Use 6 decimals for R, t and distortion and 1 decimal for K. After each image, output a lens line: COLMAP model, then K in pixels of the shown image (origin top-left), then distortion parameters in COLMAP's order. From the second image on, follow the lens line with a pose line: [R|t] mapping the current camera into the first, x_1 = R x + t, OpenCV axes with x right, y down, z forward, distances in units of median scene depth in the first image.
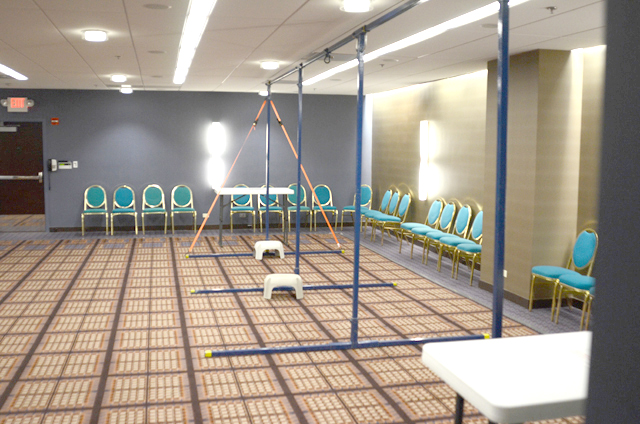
lens RADIAL K [[671.2, 0, 320.4], [0, 671.2, 212.5], [0, 0, 1]] dist [0.008103, 0.000000]
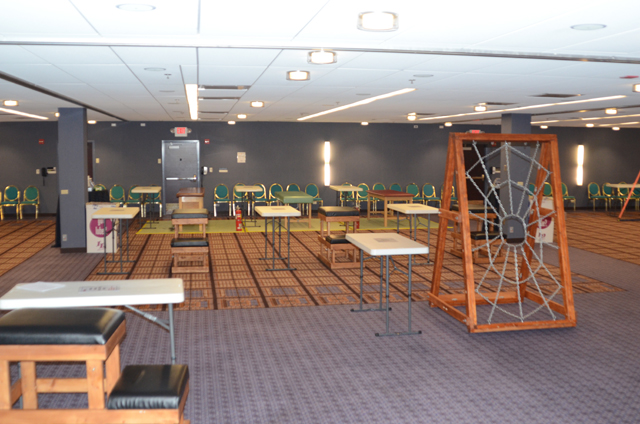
lens RADIAL K [[671.2, 0, 320.3], [0, 671.2, 212.4], [0, 0, 1]] dist [0.008103, 0.000000]
pose [[0.998220, 0.014724, -0.057790, 0.071723], [-0.016610, 0.999340, -0.032292, 0.030289], [0.057277, 0.033194, 0.997806, -0.291884]]
